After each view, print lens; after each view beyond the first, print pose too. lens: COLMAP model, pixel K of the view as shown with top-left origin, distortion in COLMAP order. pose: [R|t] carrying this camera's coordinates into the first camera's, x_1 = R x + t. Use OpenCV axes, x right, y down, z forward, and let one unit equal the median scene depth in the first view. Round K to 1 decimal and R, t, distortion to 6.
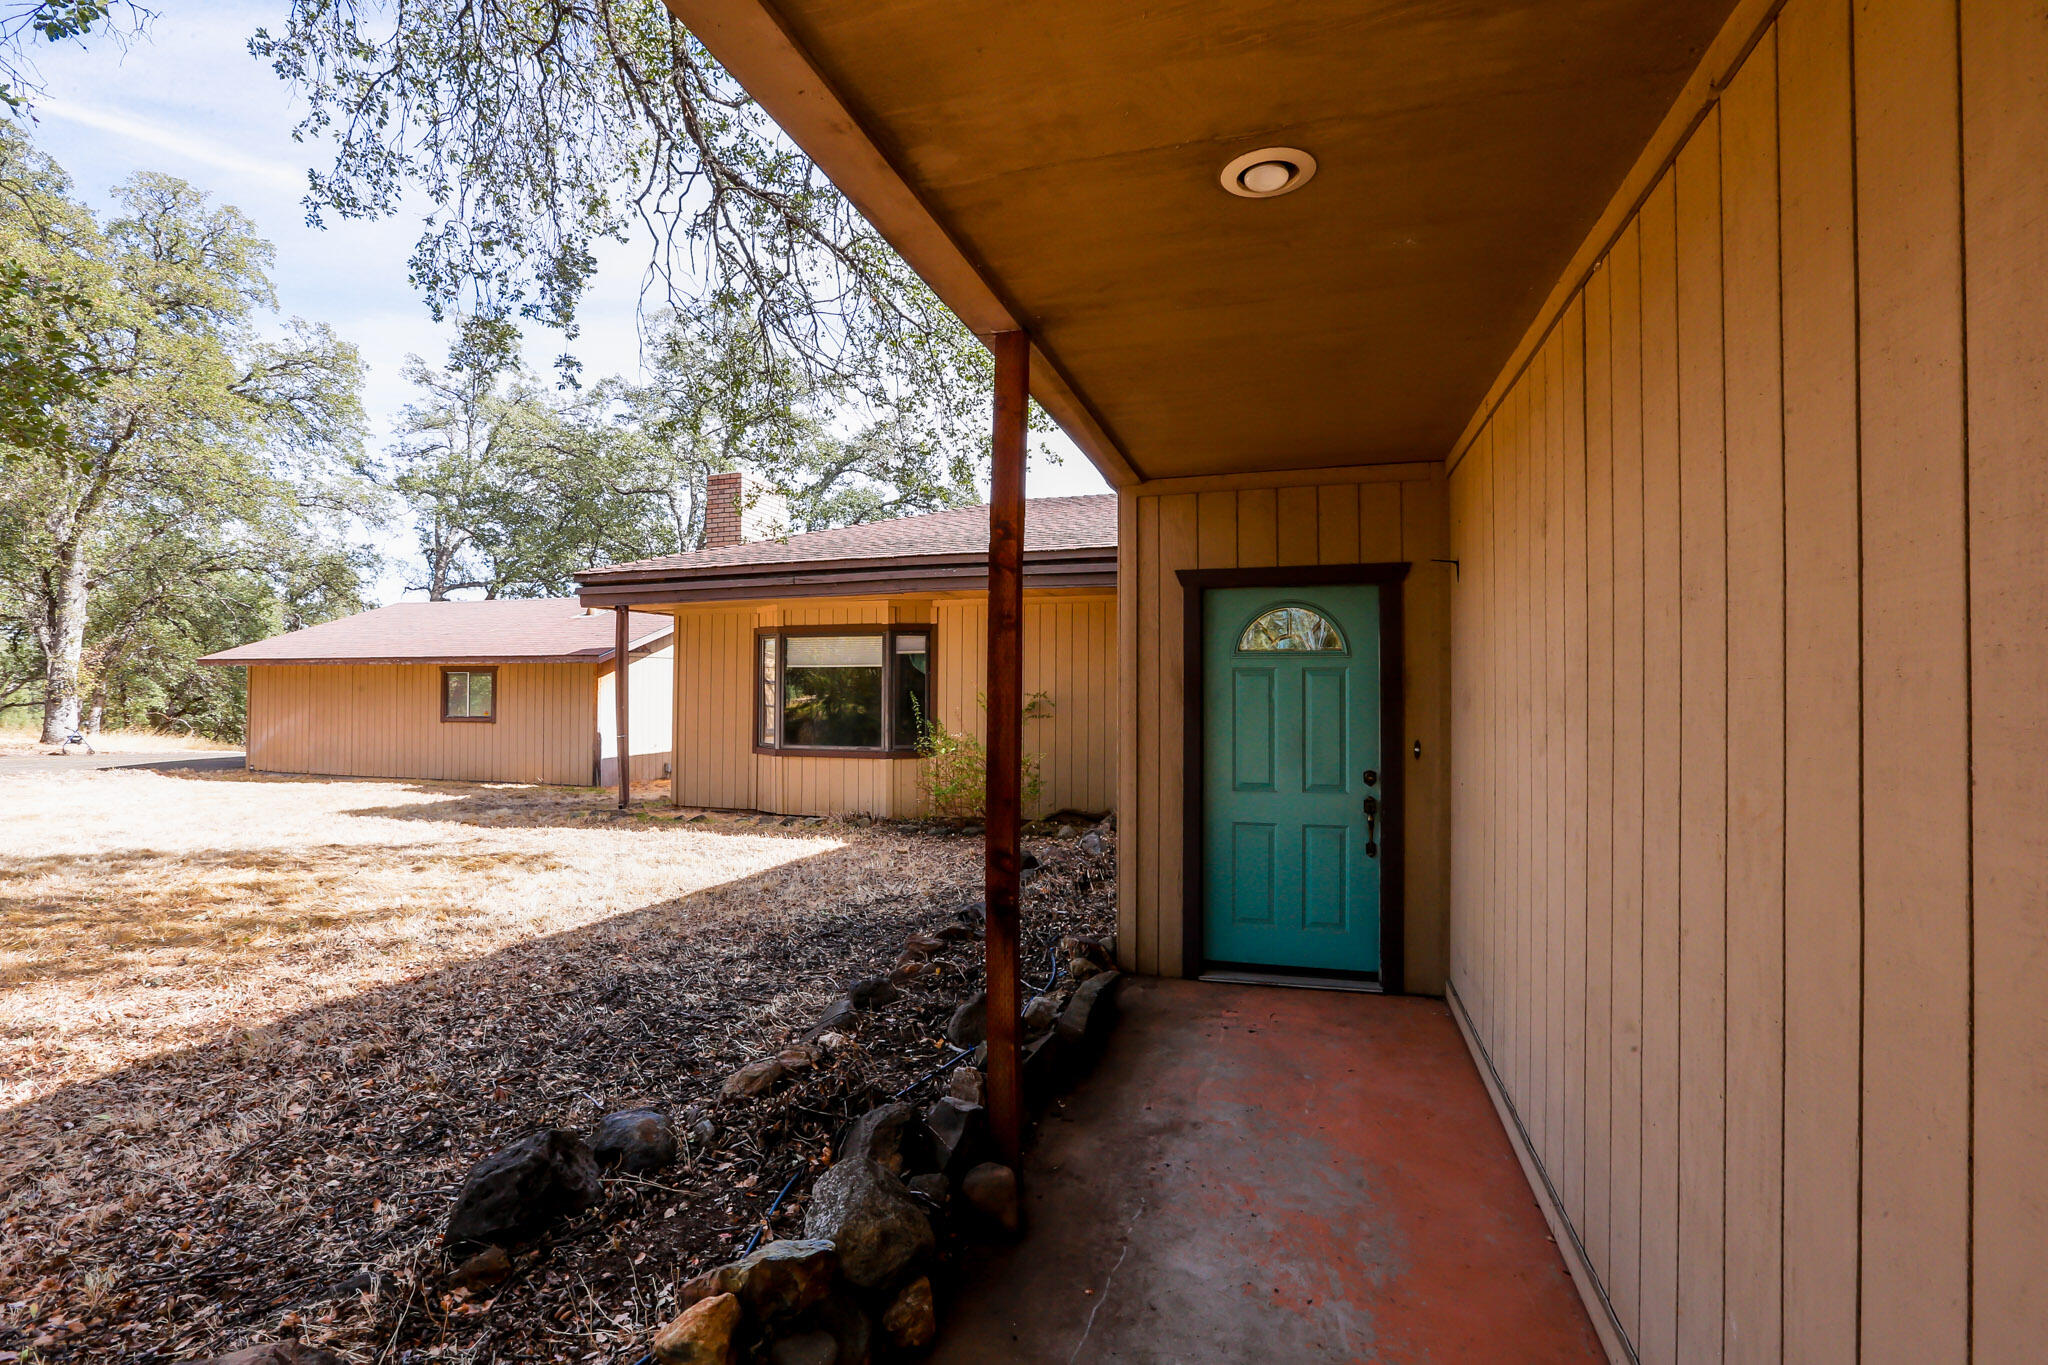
lens RADIAL K [[949.7, 0, 1026.4], [0, 949.7, 697.4], [0, 0, 1]] dist [-0.055568, 0.014484]
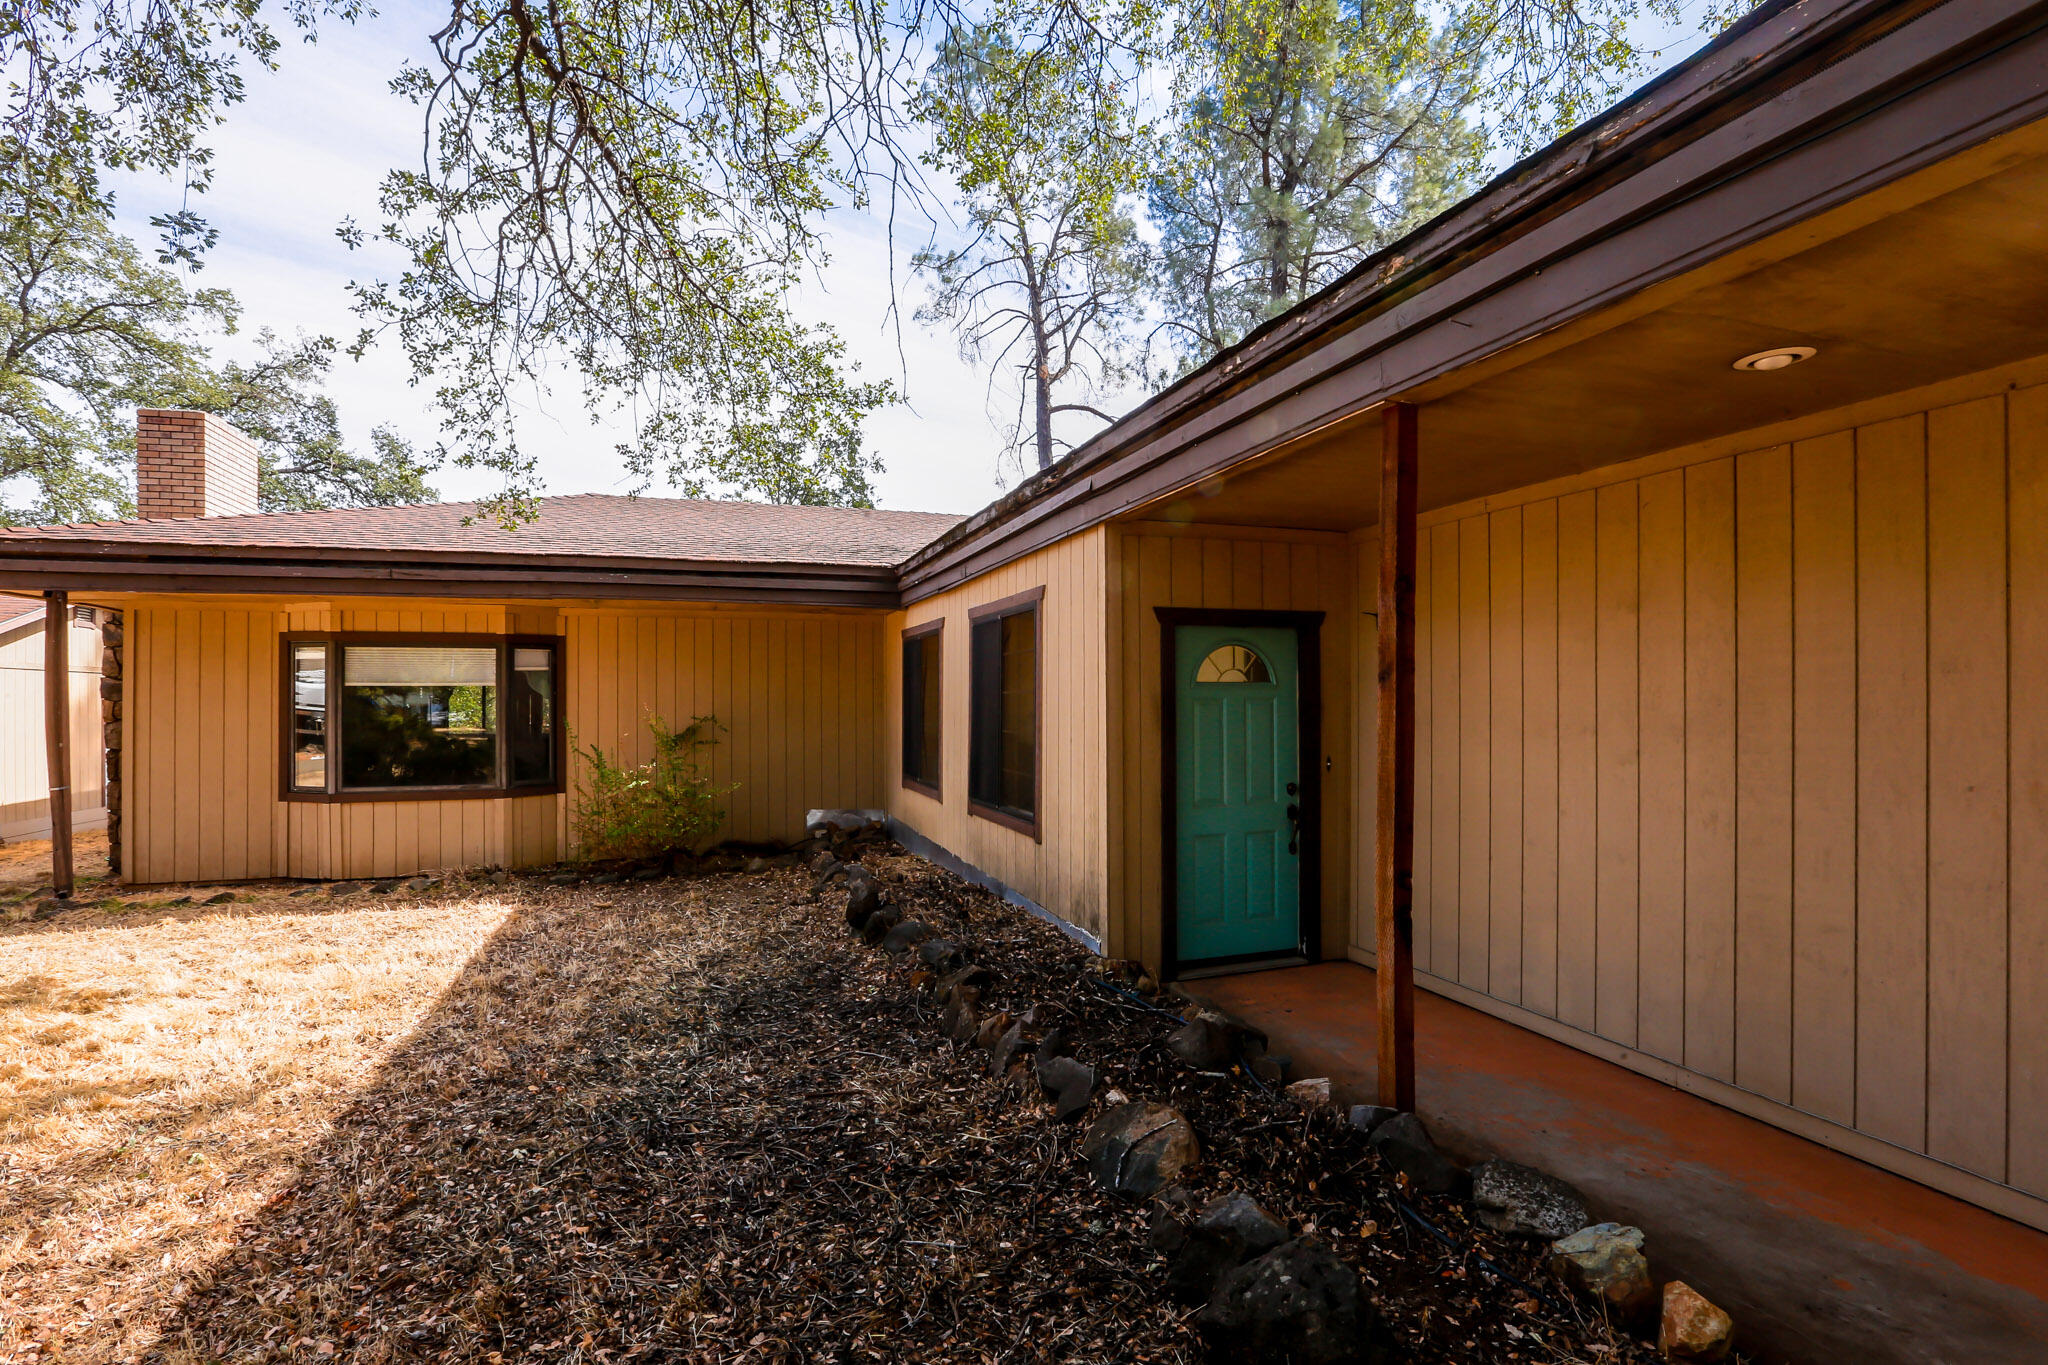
lens RADIAL K [[939.9, 0, 999.8], [0, 939.9, 734.8], [0, 0, 1]] dist [-0.048230, 0.005978]
pose [[0.816202, -0.022373, 0.577334, -0.547130], [0.008760, 0.999614, 0.026352, -0.016376], [-0.577701, -0.016451, 0.816083, 0.205458]]
